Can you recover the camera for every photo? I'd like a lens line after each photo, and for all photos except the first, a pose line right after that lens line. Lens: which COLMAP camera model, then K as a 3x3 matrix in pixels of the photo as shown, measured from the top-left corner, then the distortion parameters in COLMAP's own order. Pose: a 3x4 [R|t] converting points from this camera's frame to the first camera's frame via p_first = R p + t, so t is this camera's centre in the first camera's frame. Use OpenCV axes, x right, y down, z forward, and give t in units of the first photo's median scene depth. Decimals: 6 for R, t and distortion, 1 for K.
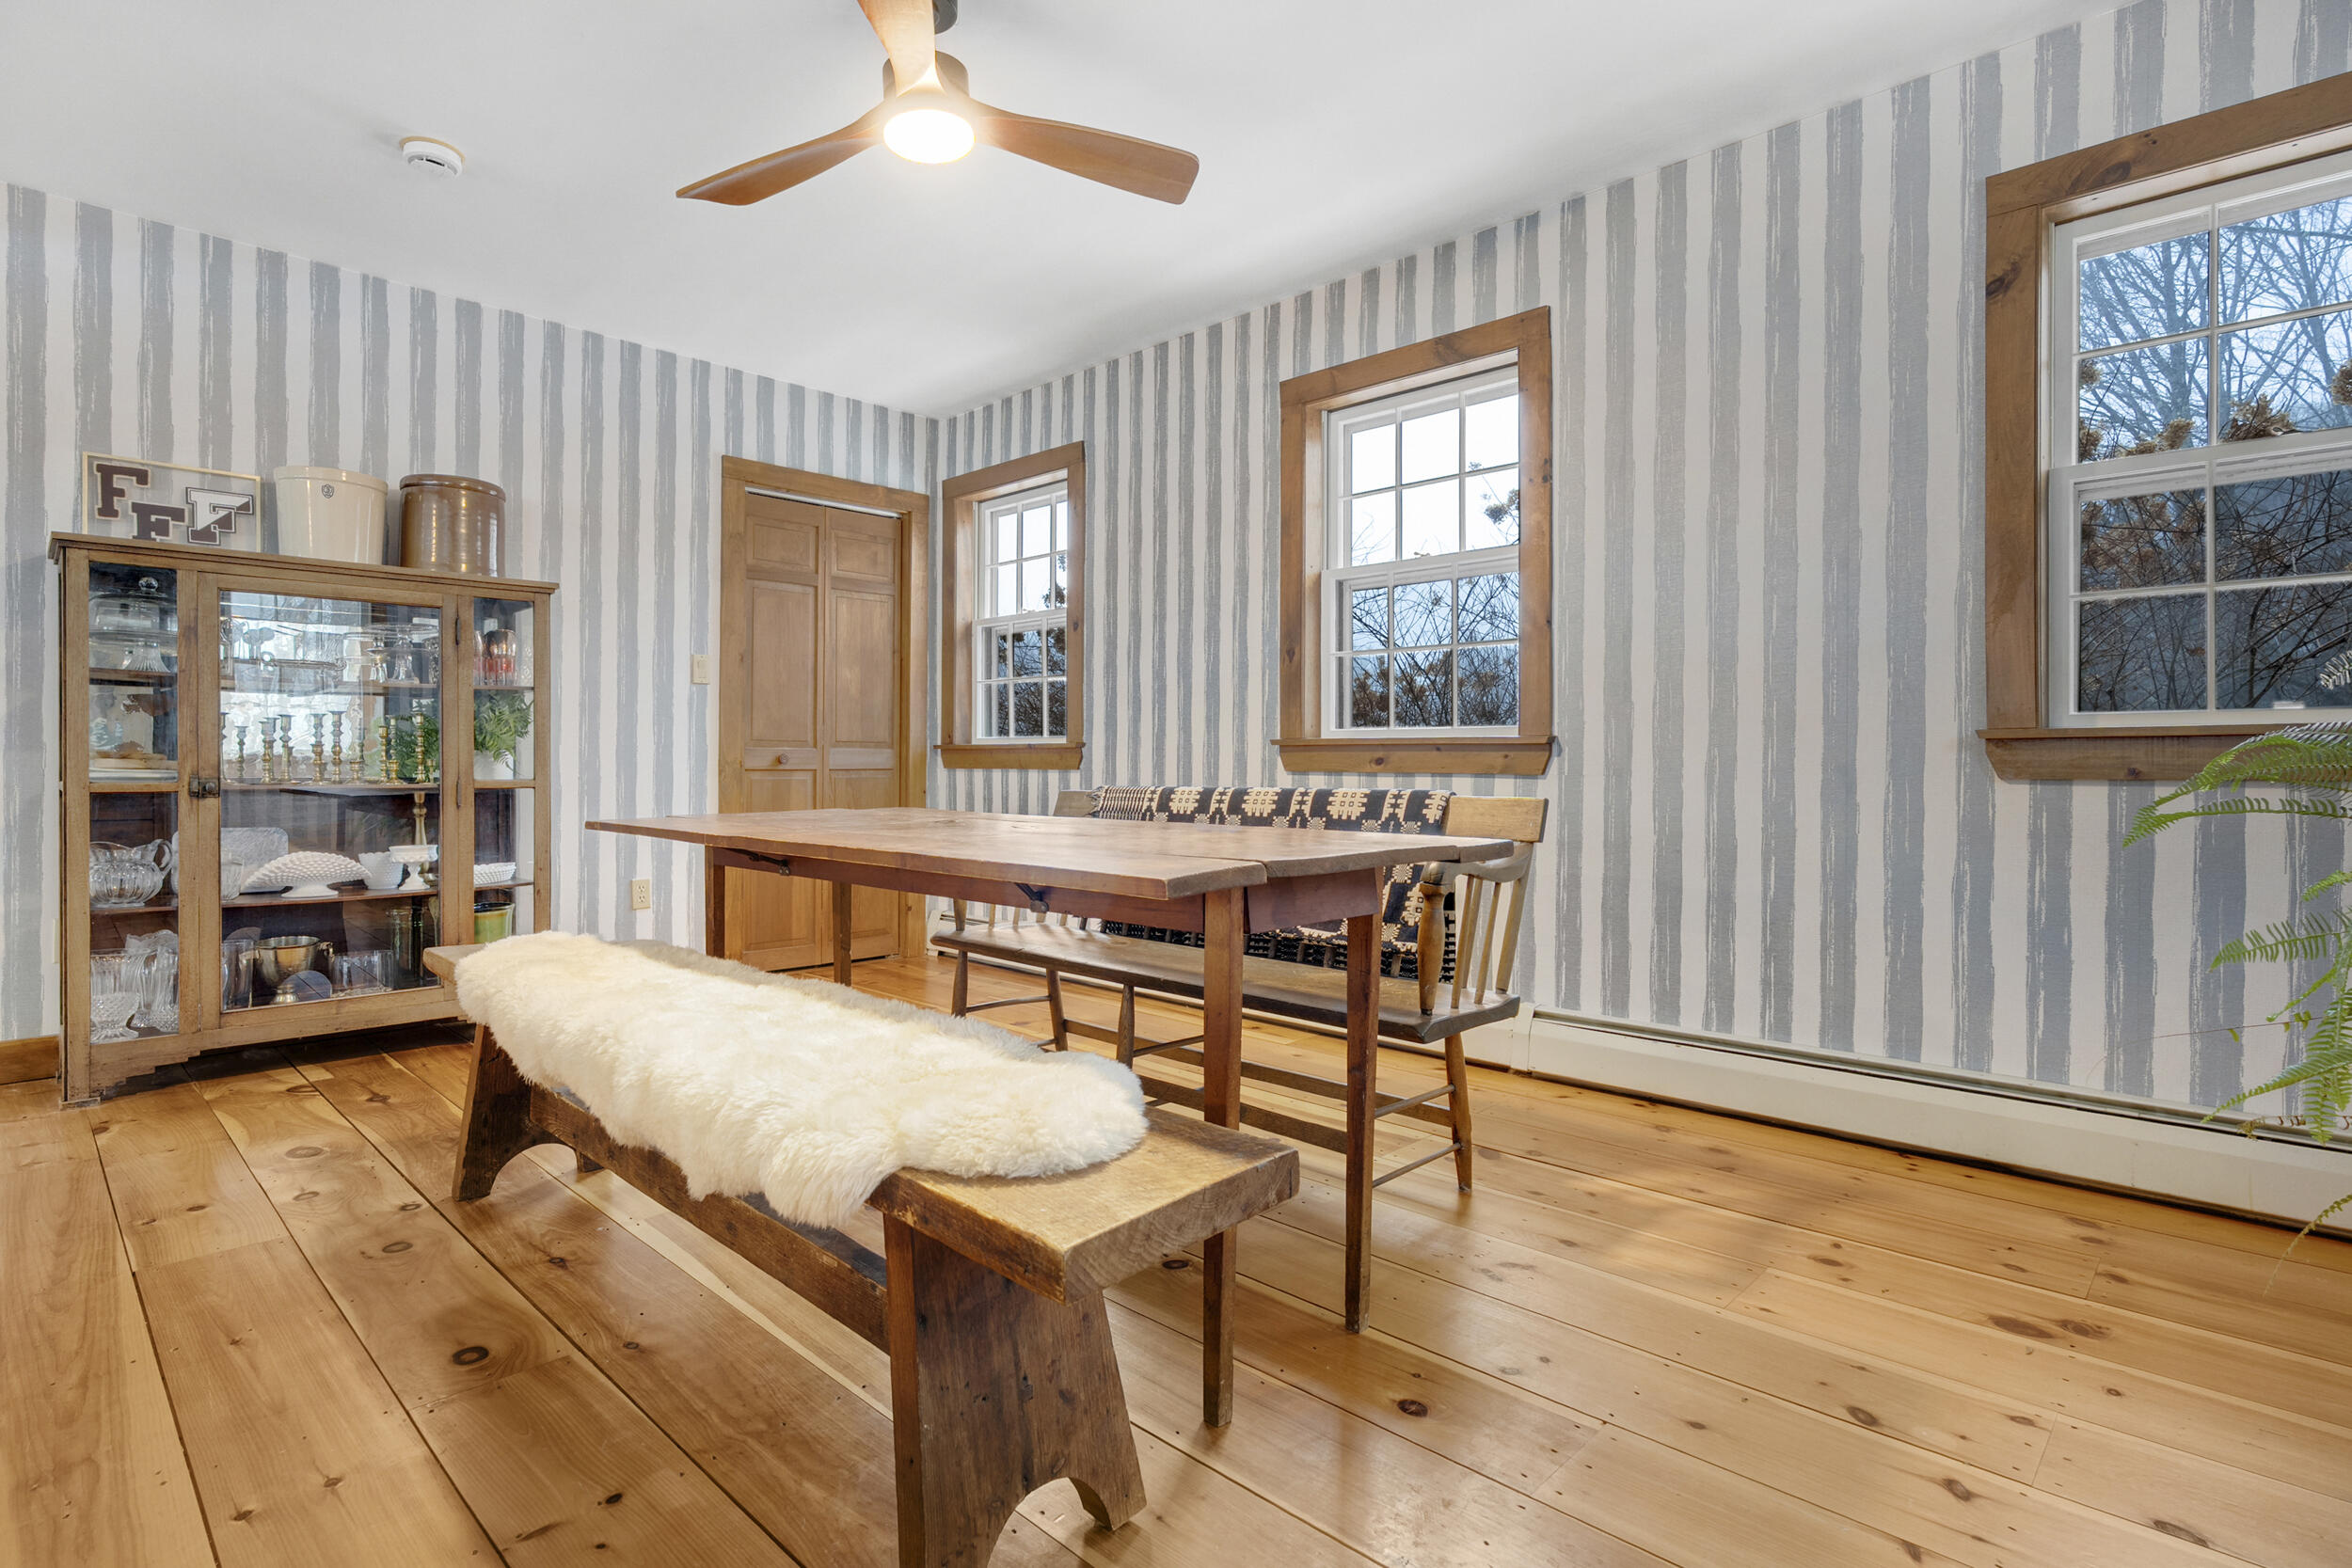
lens RADIAL K [[1155.8, 0, 1171.2], [0, 1155.8, 769.4], [0, 0, 1]] dist [-0.004200, 0.000978]
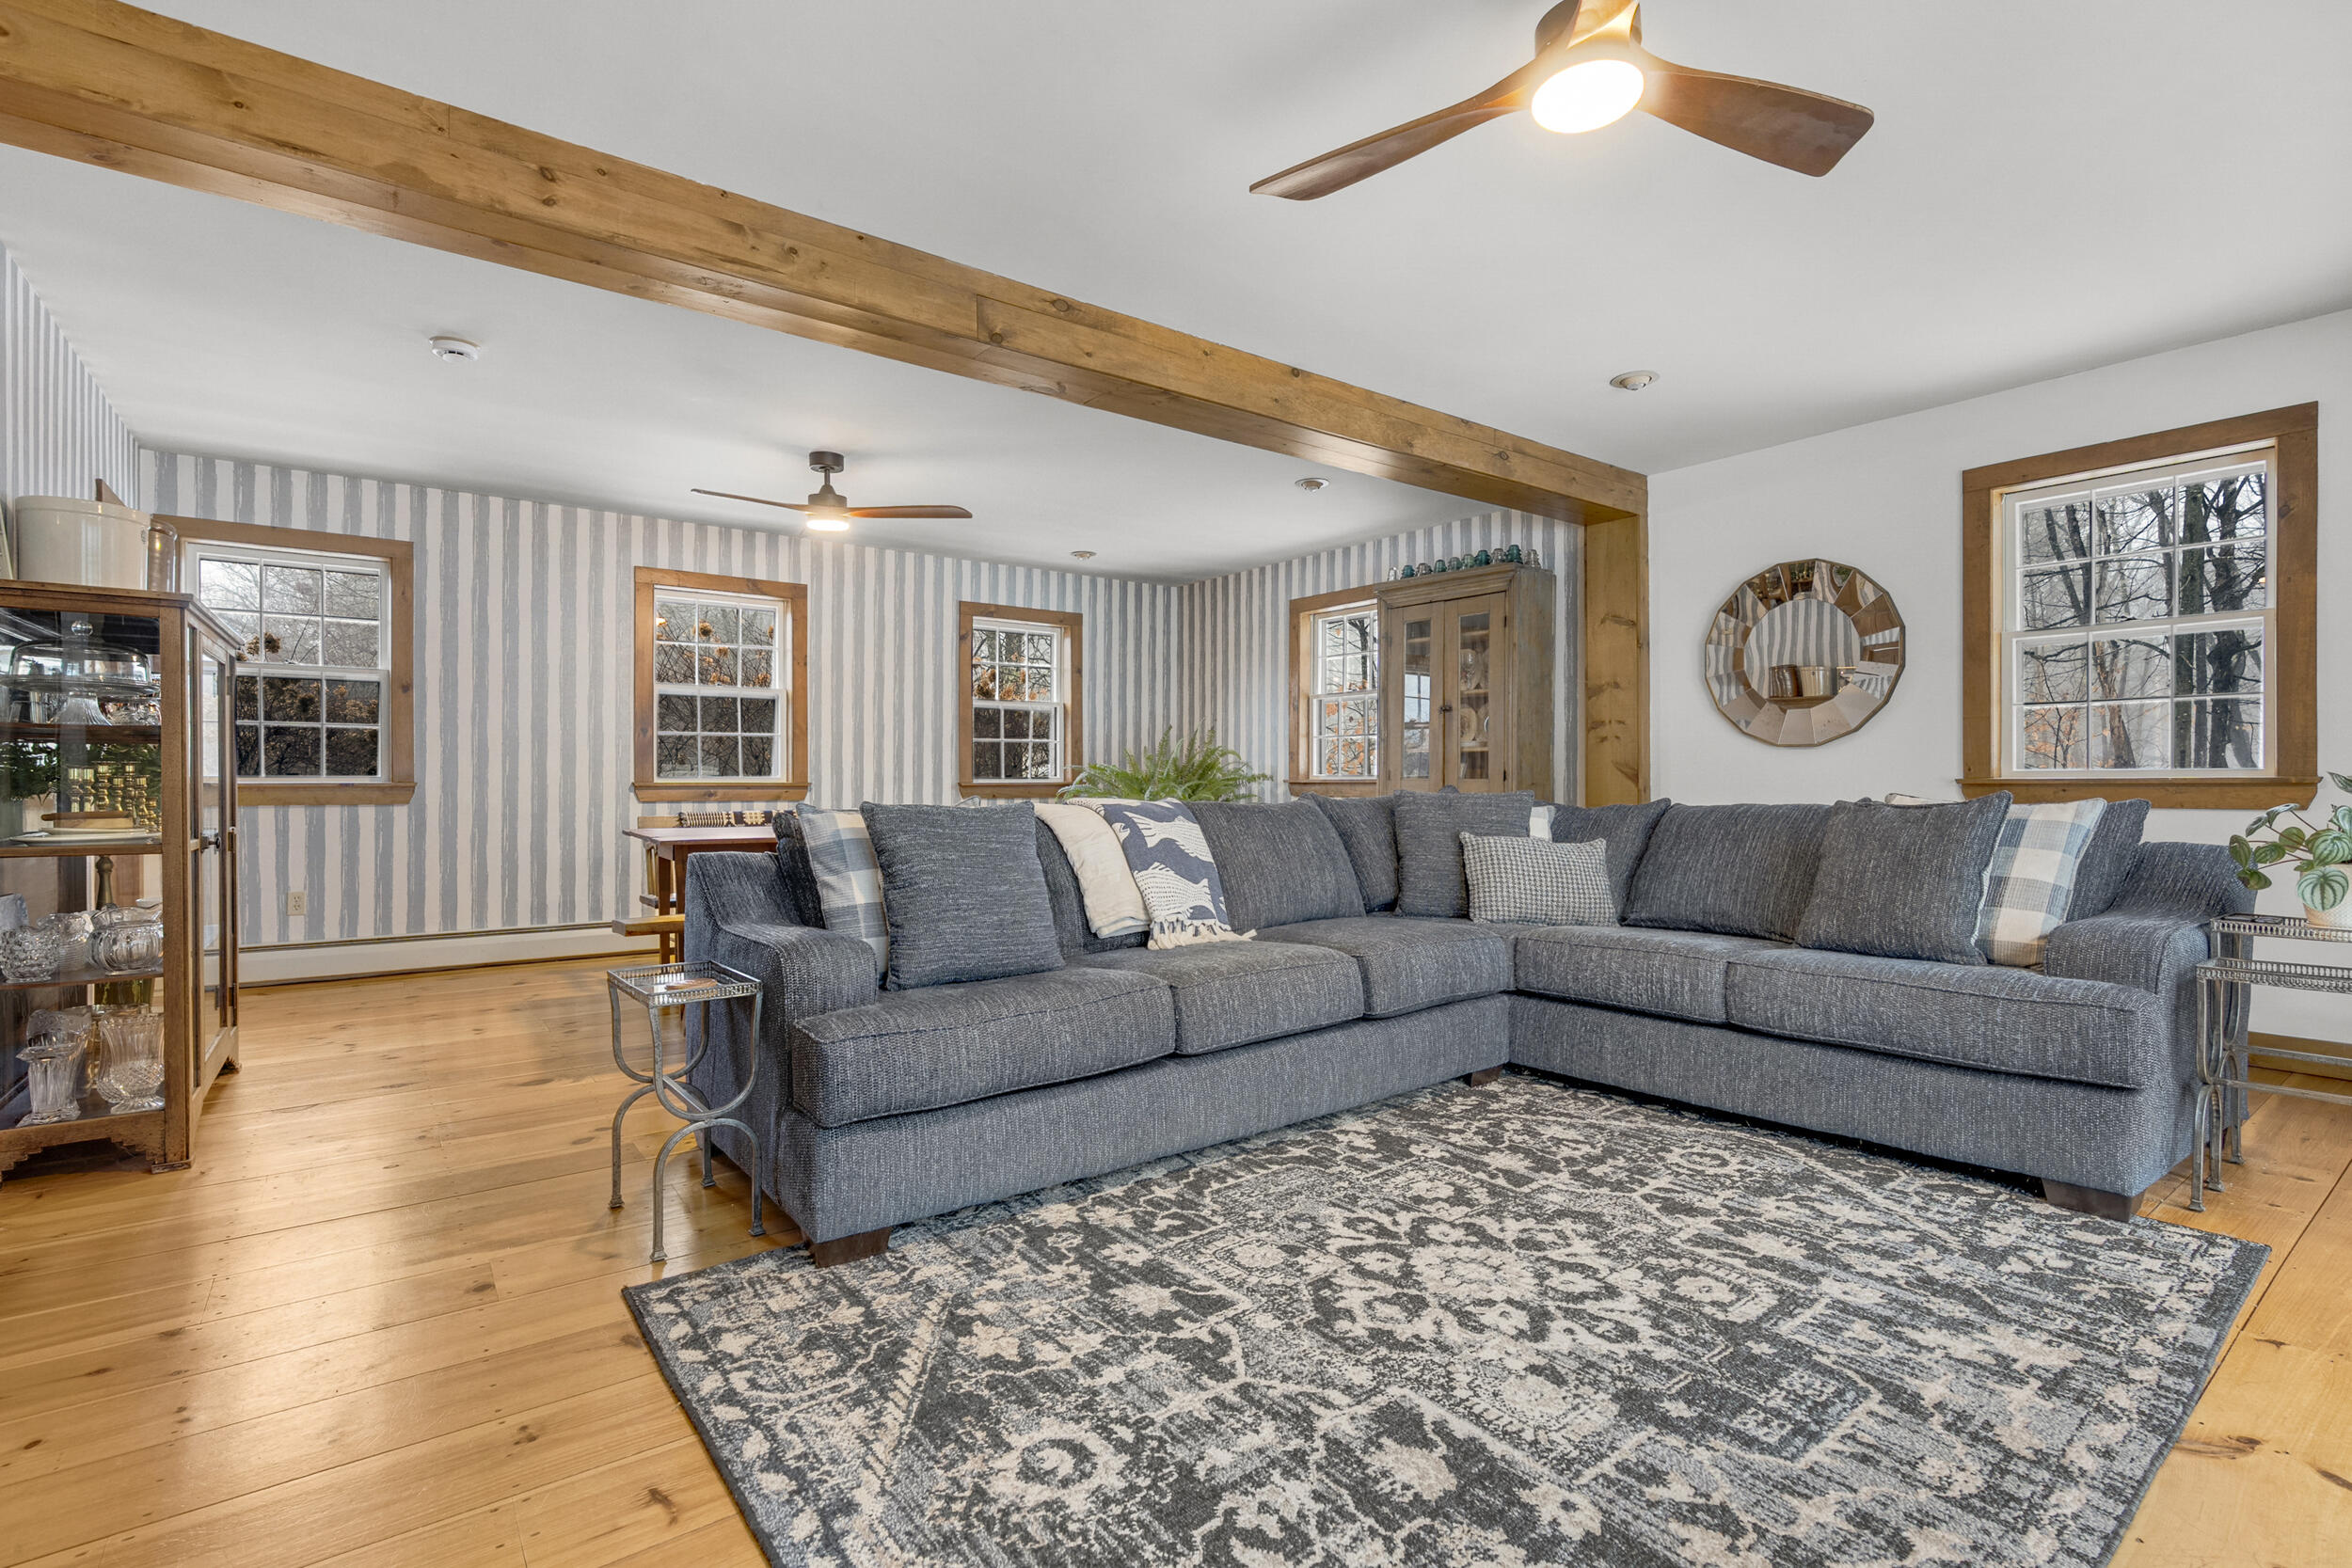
lens RADIAL K [[1084.2, 0, 1162.8], [0, 1084.2, 771.3], [0, 0, 1]] dist [-0.009046, 0.002751]
pose [[0.157760, 0.016759, 0.987335, -1.480525], [0.013428, 0.999727, -0.019114, -0.001777], [-0.987386, 0.016273, 0.157492, 0.021735]]
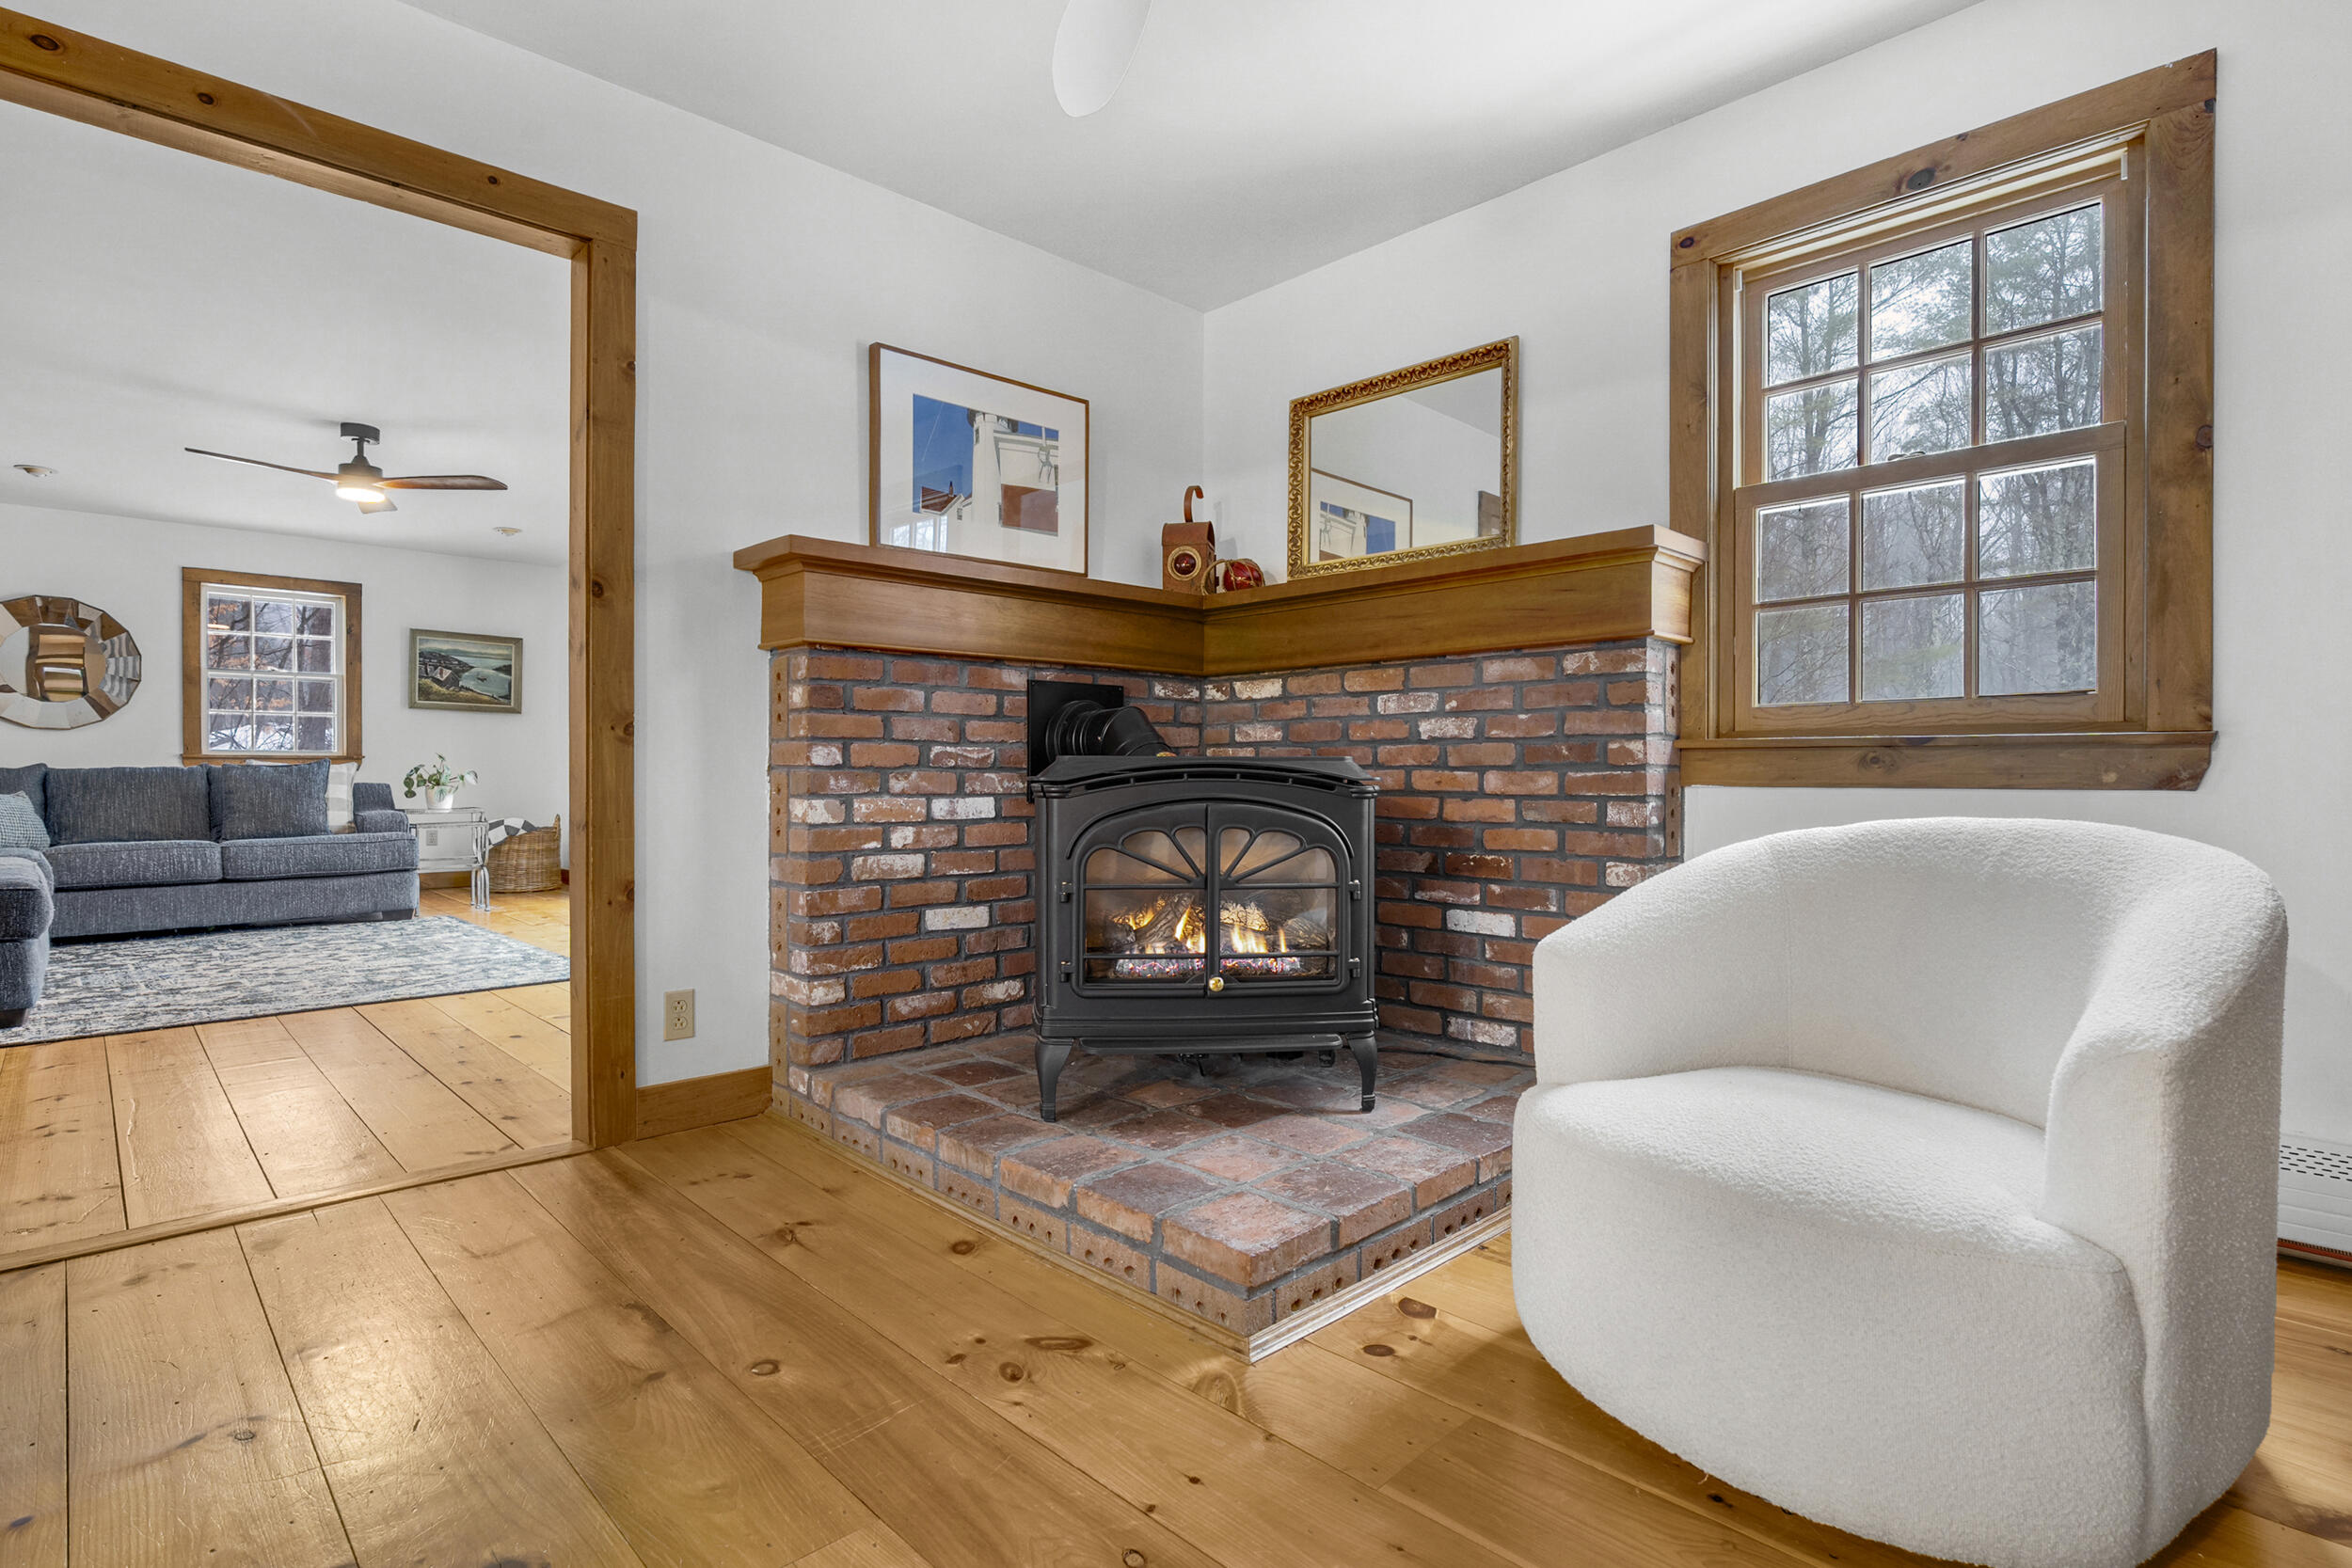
lens RADIAL K [[1122.6, 0, 1163.0], [0, 1122.6, 785.6], [0, 0, 1]] dist [-0.009877, 0.003098]
pose [[-0.999626, 0.000317, 0.027338, -2.027655], [0.001022, 0.999668, 0.025758, 0.003662], [-0.027321, 0.025776, -0.999294, 1.365299]]
